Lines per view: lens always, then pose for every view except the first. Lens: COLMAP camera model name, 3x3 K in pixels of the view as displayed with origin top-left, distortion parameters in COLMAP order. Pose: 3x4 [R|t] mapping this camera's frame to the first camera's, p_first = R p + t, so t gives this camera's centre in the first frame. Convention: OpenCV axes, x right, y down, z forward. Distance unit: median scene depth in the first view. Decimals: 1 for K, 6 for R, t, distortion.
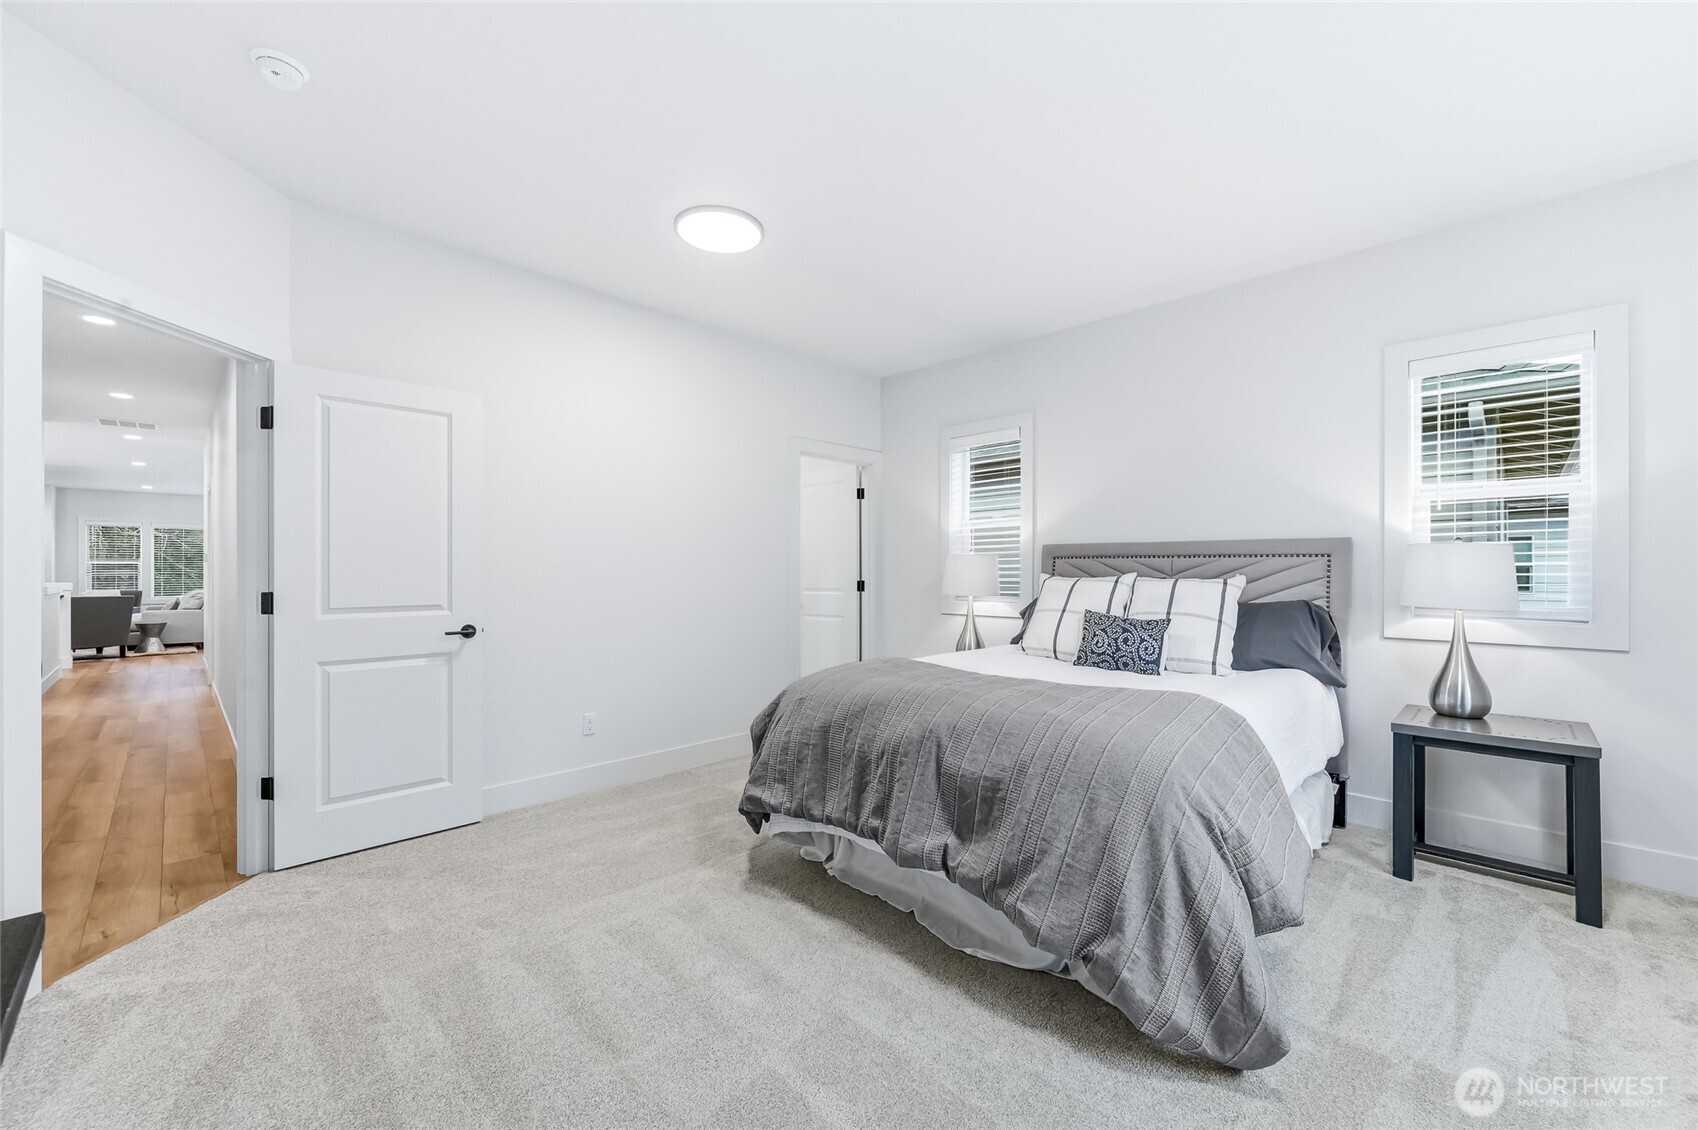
lens RADIAL K [[680.2, 0, 849.0], [0, 680.2, 565.0], [0, 0, 1]] dist [0.009269, 0.000080]
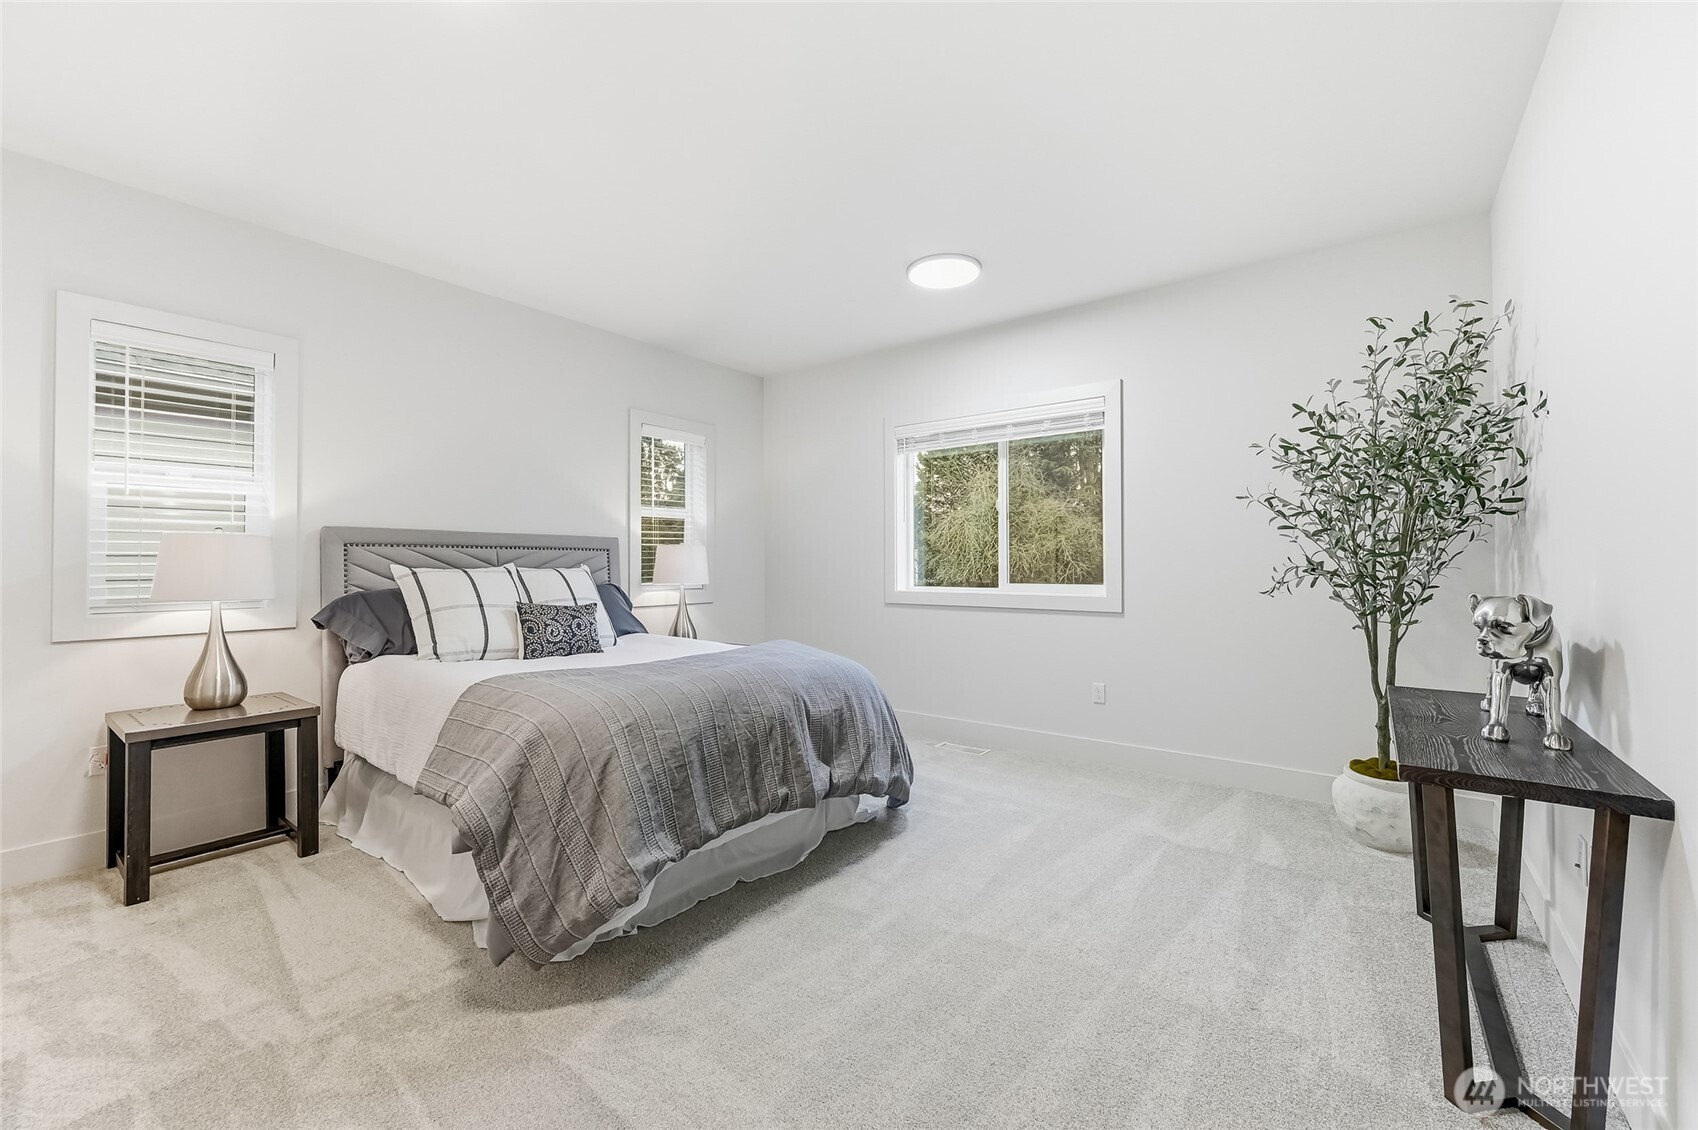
lens RADIAL K [[680.2, 0, 849.0], [0, 680.2, 565.0], [0, 0, 1]] dist [0.009269, 0.000080]
pose [[-0.131870, -0.002457, 0.991264, -0.641226], [-0.012137, 0.999926, 0.000864, 0.006626], [-0.991193, -0.011917, -0.131890, 0.630609]]
